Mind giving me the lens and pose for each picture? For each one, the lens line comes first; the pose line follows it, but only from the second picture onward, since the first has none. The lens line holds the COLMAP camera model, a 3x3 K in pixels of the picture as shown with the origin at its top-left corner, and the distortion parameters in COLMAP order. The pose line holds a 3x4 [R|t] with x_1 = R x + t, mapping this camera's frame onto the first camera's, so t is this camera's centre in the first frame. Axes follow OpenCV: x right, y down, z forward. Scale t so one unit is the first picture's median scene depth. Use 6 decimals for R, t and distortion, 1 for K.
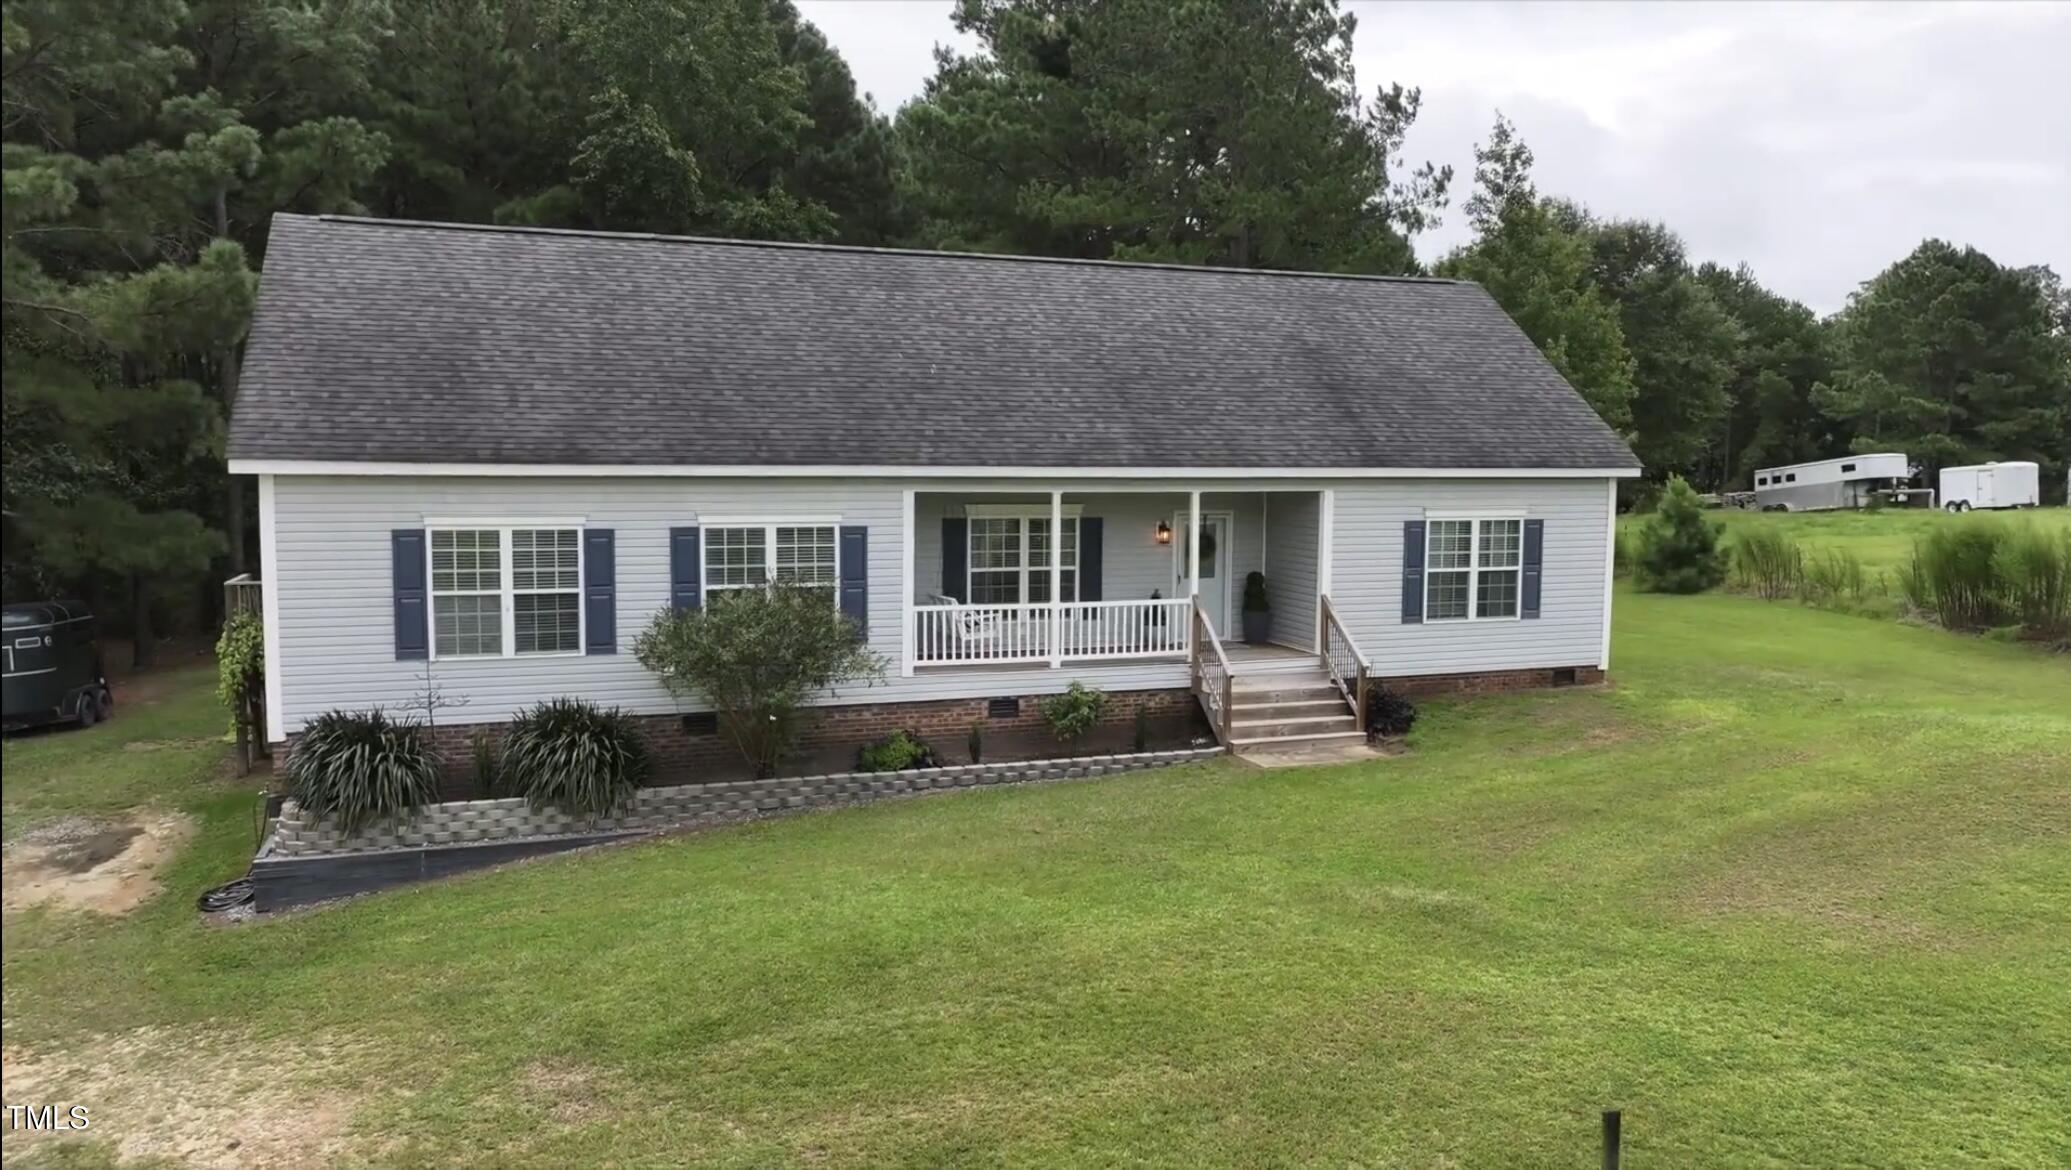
lens RADIAL K [[1451.9, 0, 1036.4], [0, 1451.9, 590.0], [0, 0, 1]] dist [0.001978, -0.001279]
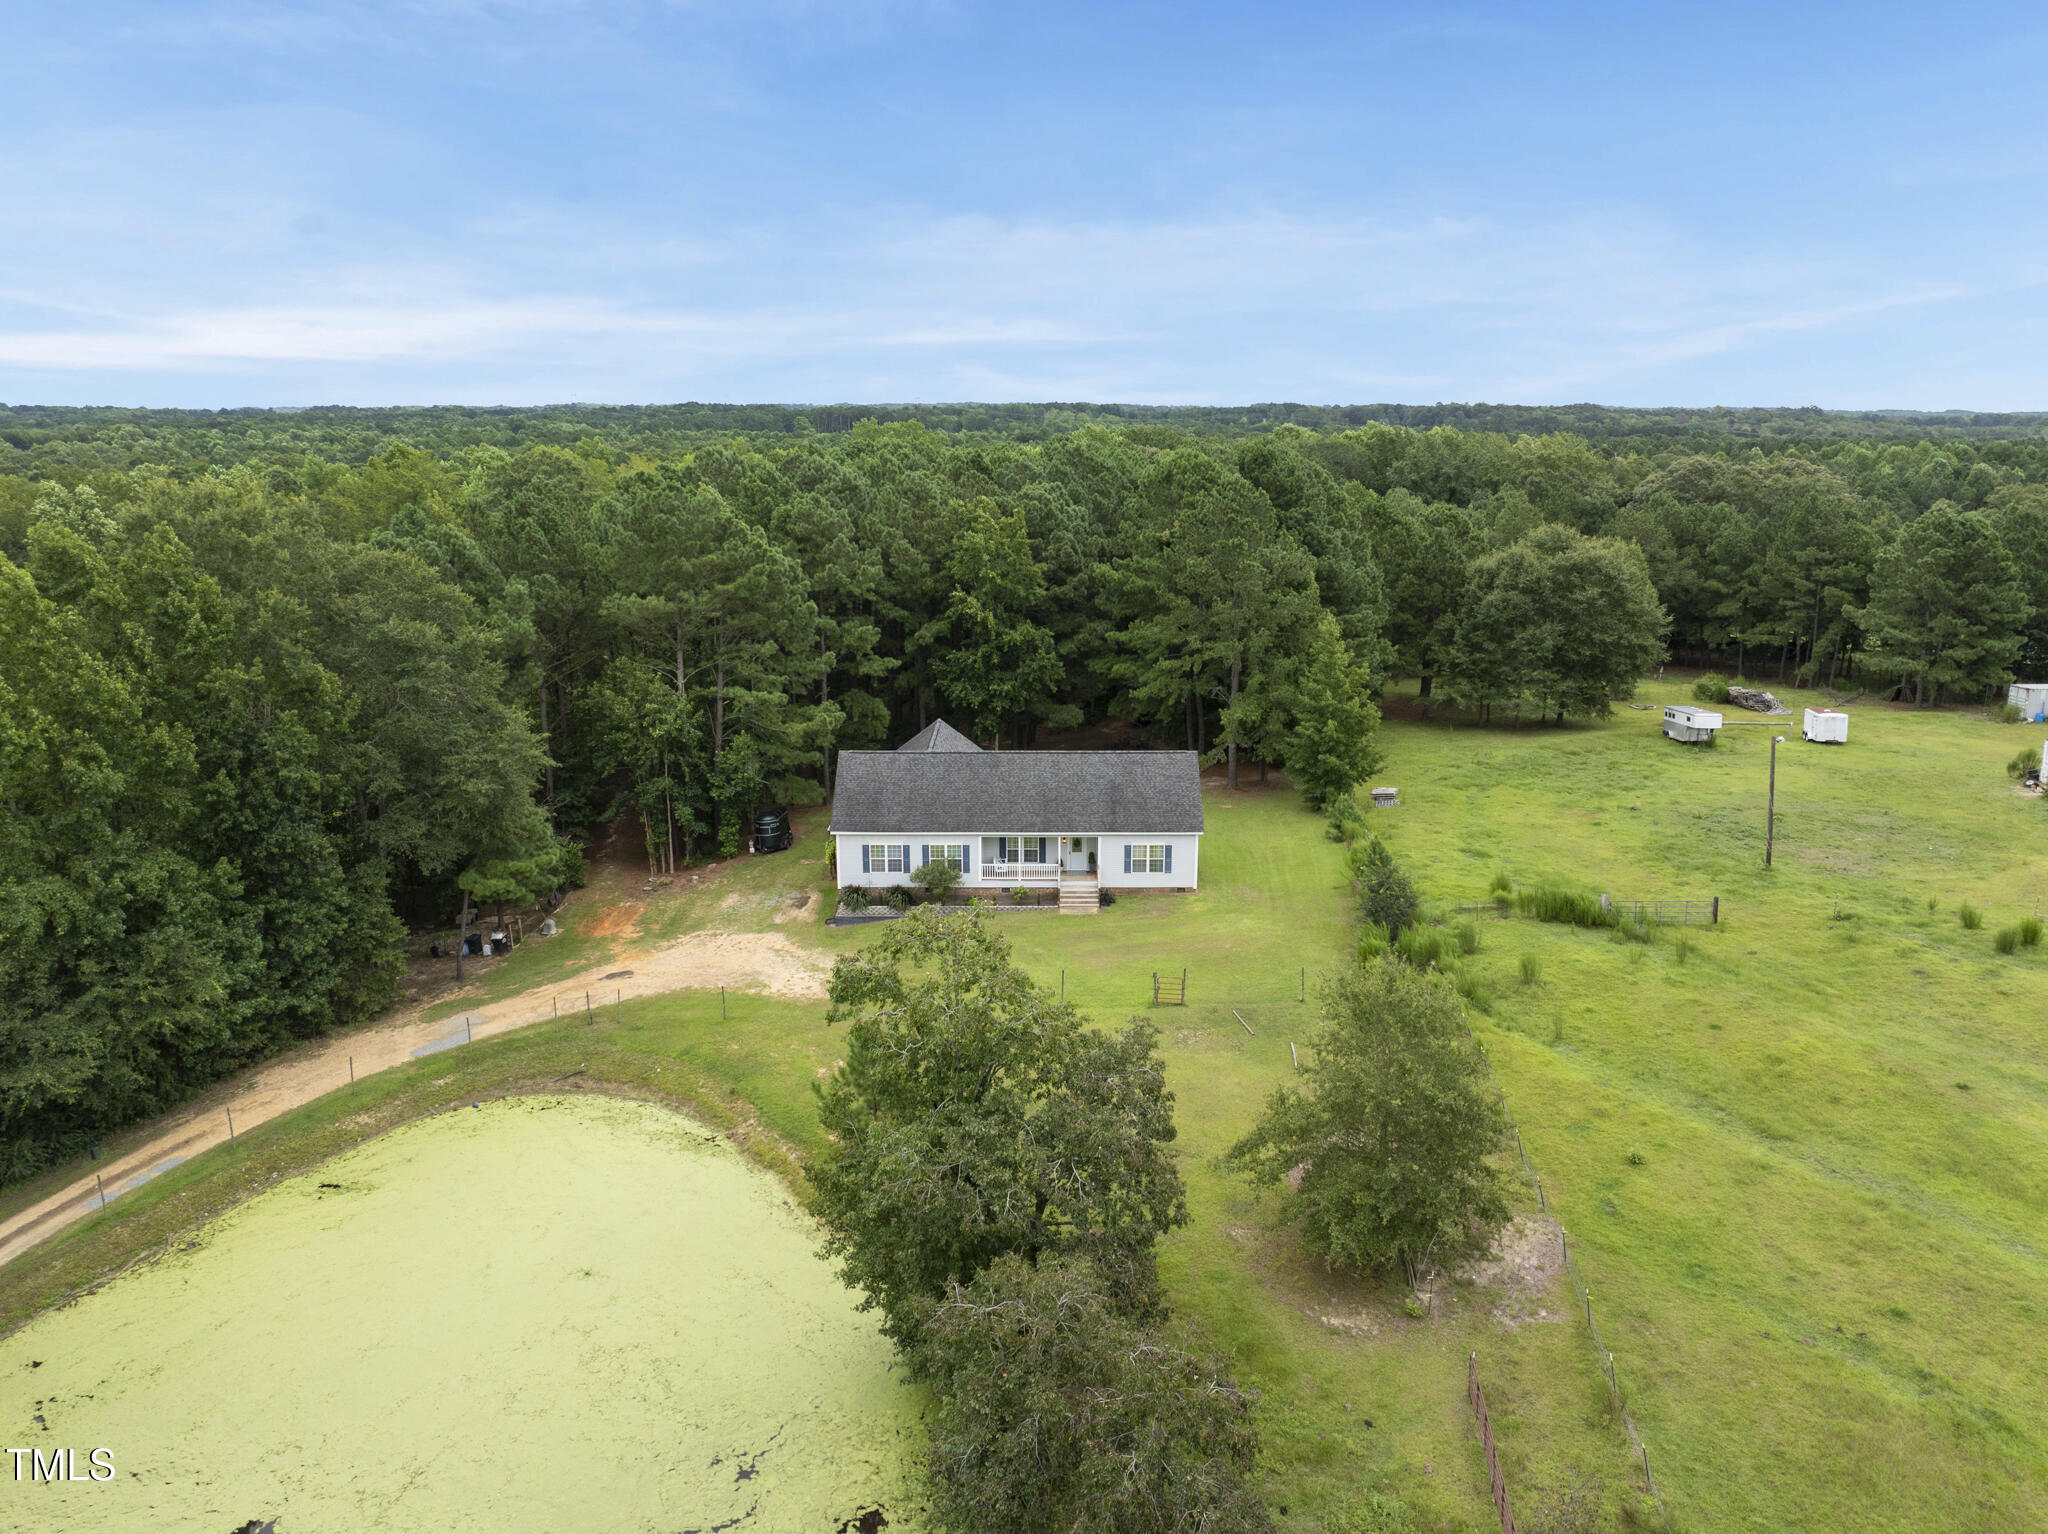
lens RADIAL K [[1458.0, 0, 1013.5], [0, 1458.0, 762.5], [0, 0, 1]] dist [-0.052663, 0.020412]
pose [[0.935100, 0.070891, -0.347222, 1.455242], [-0.022252, 0.989600, 0.142116, -0.890075], [0.353685, -0.125166, 0.926952, -2.818331]]
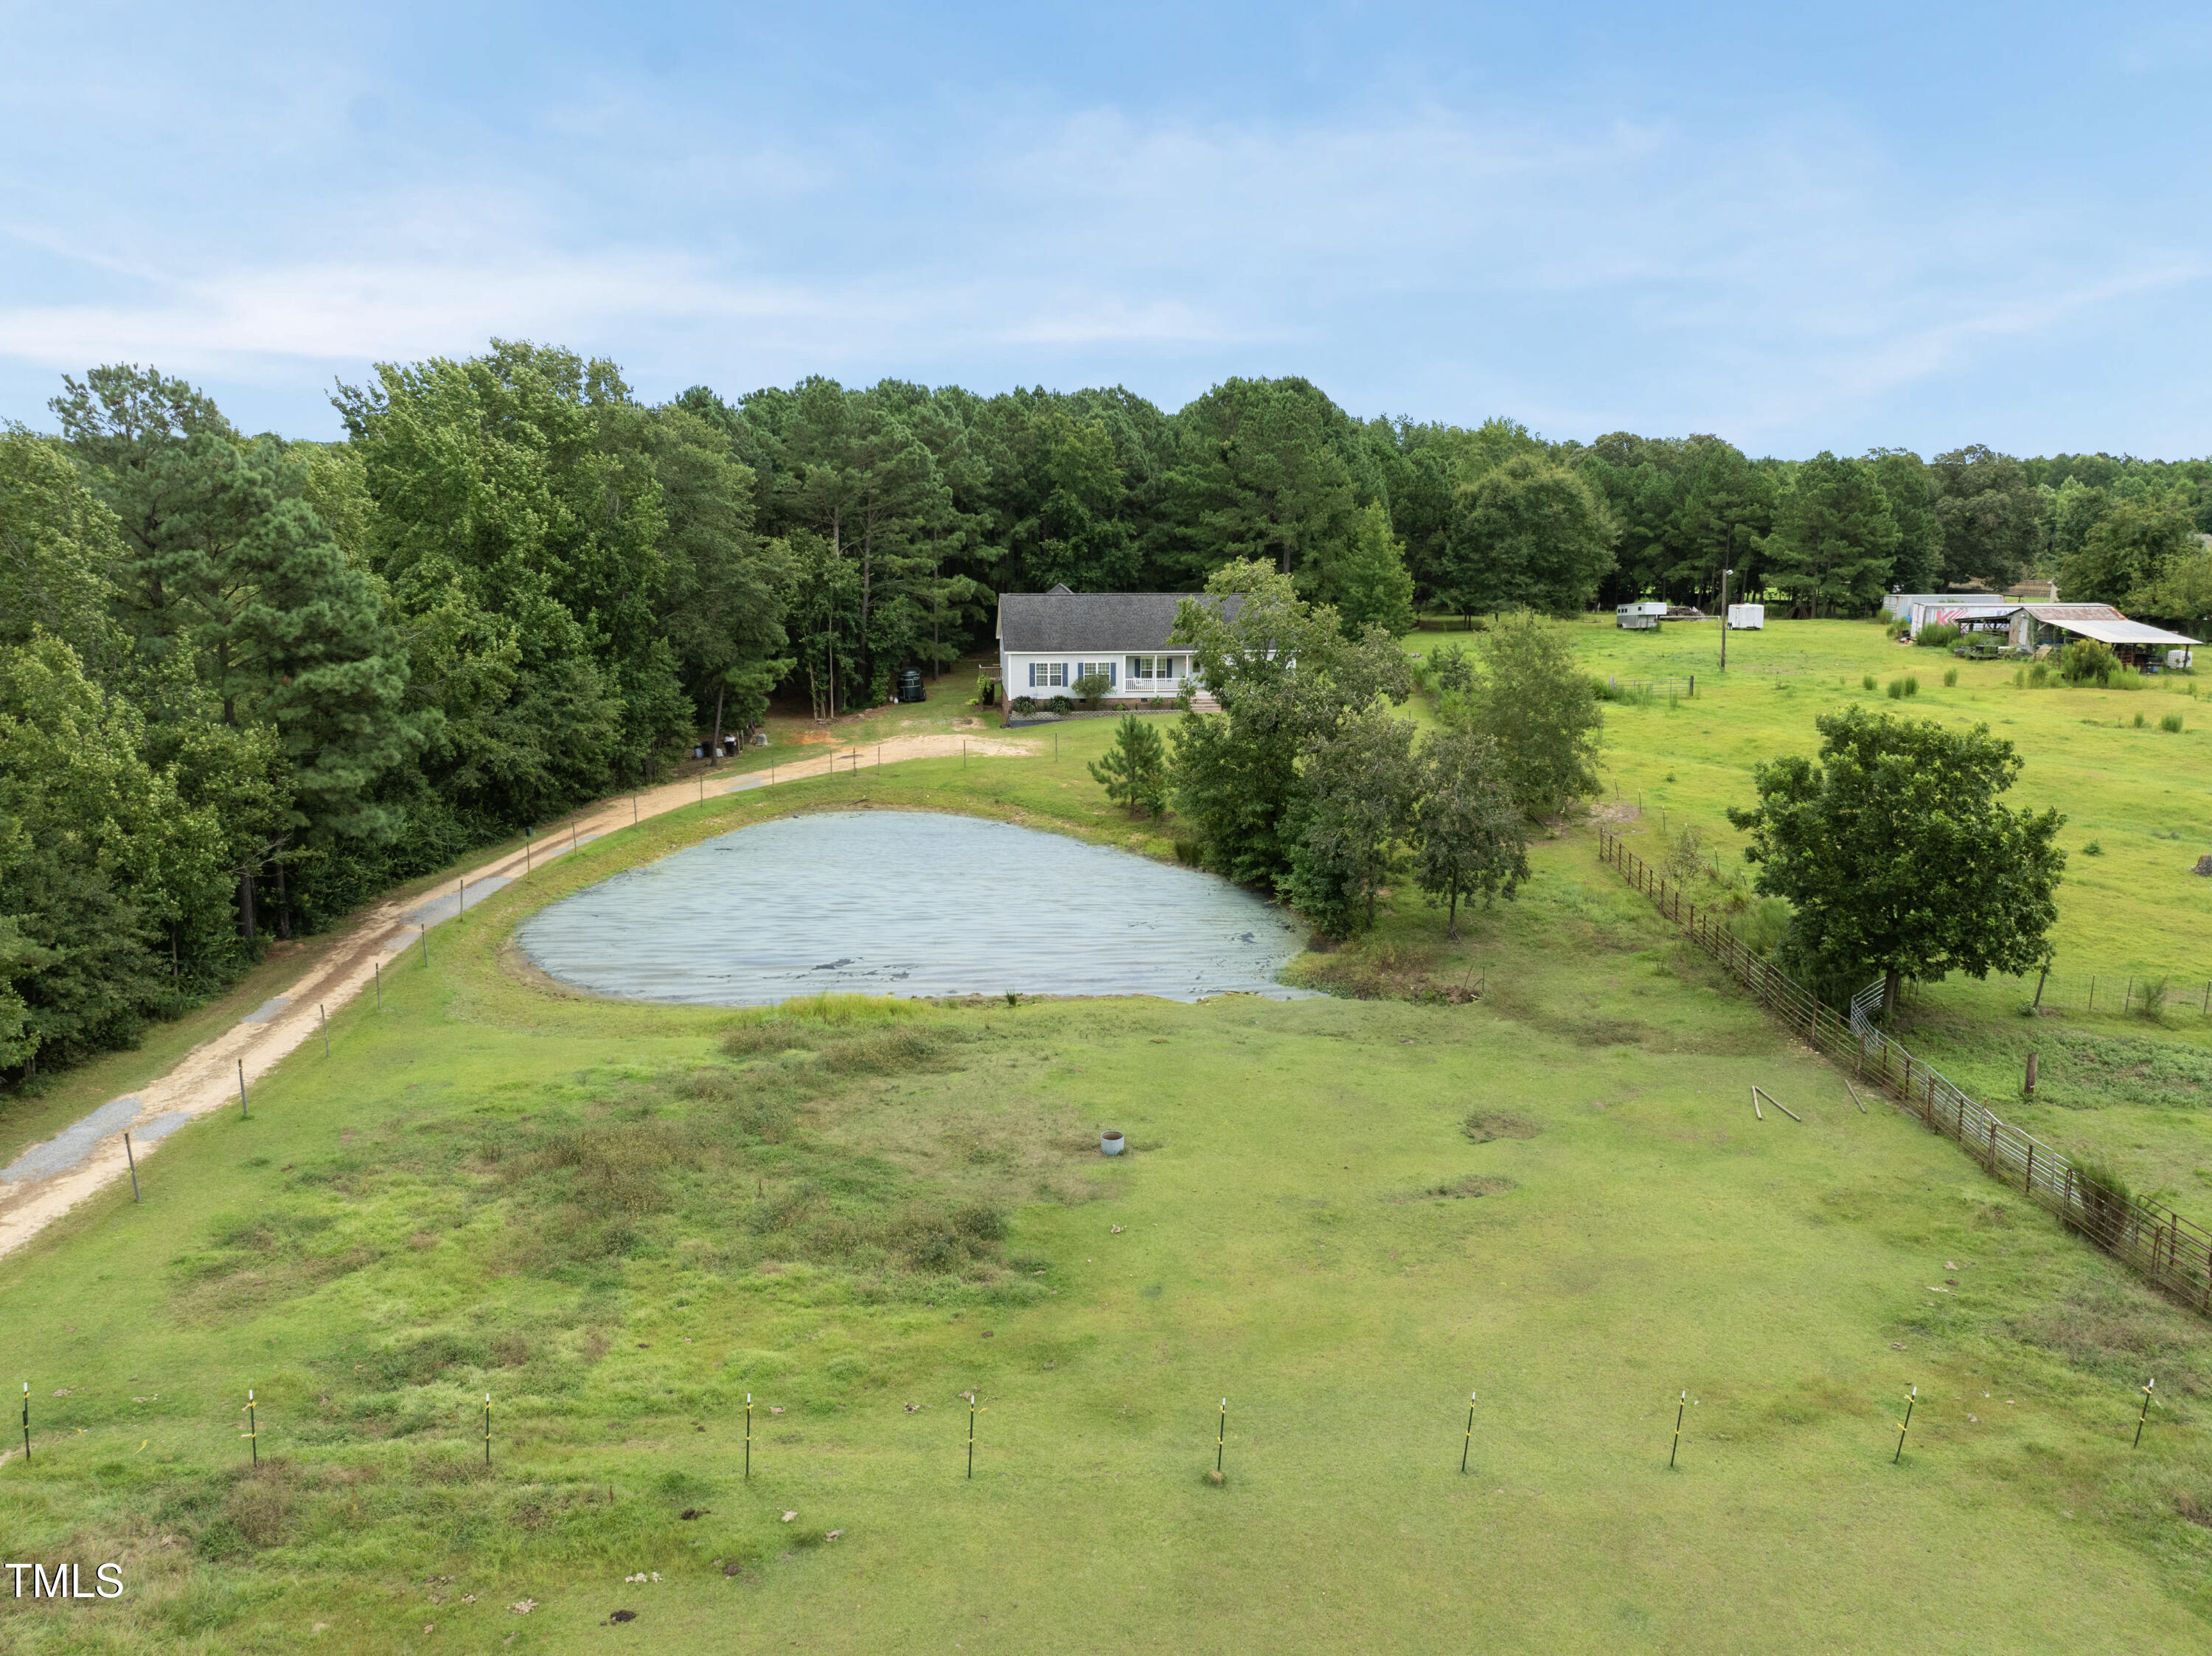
lens RADIAL K [[1568.7, 0, 1106.0], [0, 1568.7, 828.0], [0, 0, 1]] dist [-0.026595, 0.000194]
pose [[0.978070, 0.046724, -0.202970, 1.018853], [-0.019548, 0.990804, 0.133886, -0.210958], [0.207359, -0.126983, 0.969988, -4.525669]]
